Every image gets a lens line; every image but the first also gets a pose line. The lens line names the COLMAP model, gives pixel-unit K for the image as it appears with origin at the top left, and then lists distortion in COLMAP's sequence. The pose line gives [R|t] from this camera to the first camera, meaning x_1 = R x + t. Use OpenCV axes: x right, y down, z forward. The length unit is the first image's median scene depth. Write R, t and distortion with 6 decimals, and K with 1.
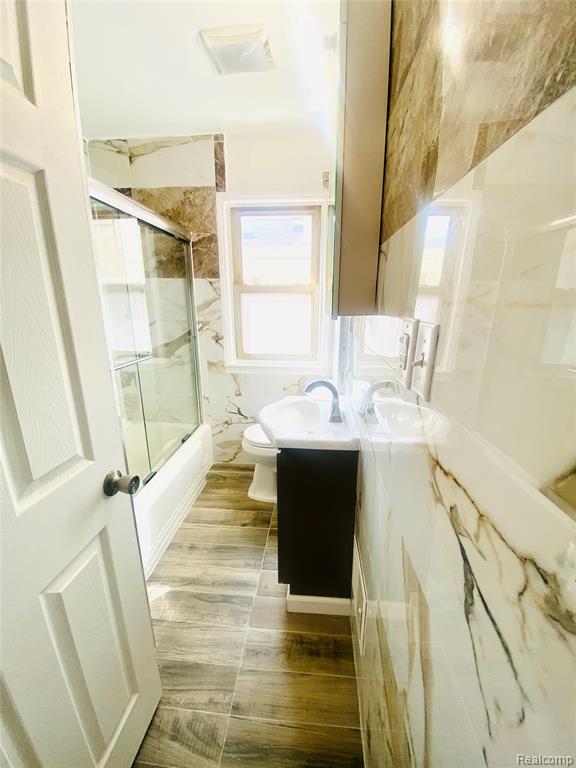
lens RADIAL K [[309.2, 0, 289.6], [0, 309.2, 389.5], [0, 0, 1]] dist [0.032435, -0.026639]
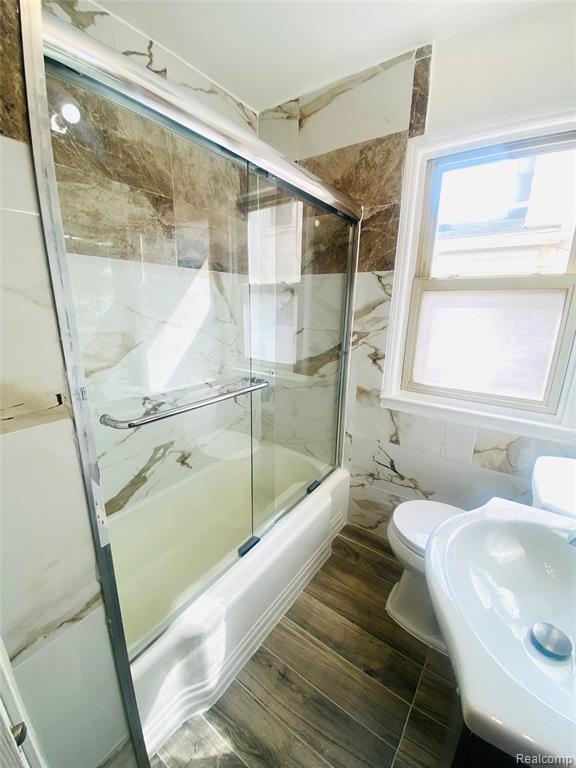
lens RADIAL K [[309.2, 0, 289.6], [0, 309.2, 389.5], [0, 0, 1]] dist [0.032435, -0.026639]
pose [[0.861995, 0.140409, -0.487083, -0.052699], [-0.147801, 0.988739, 0.023454, -0.082782], [0.484891, 0.051775, 0.873040, 0.309977]]
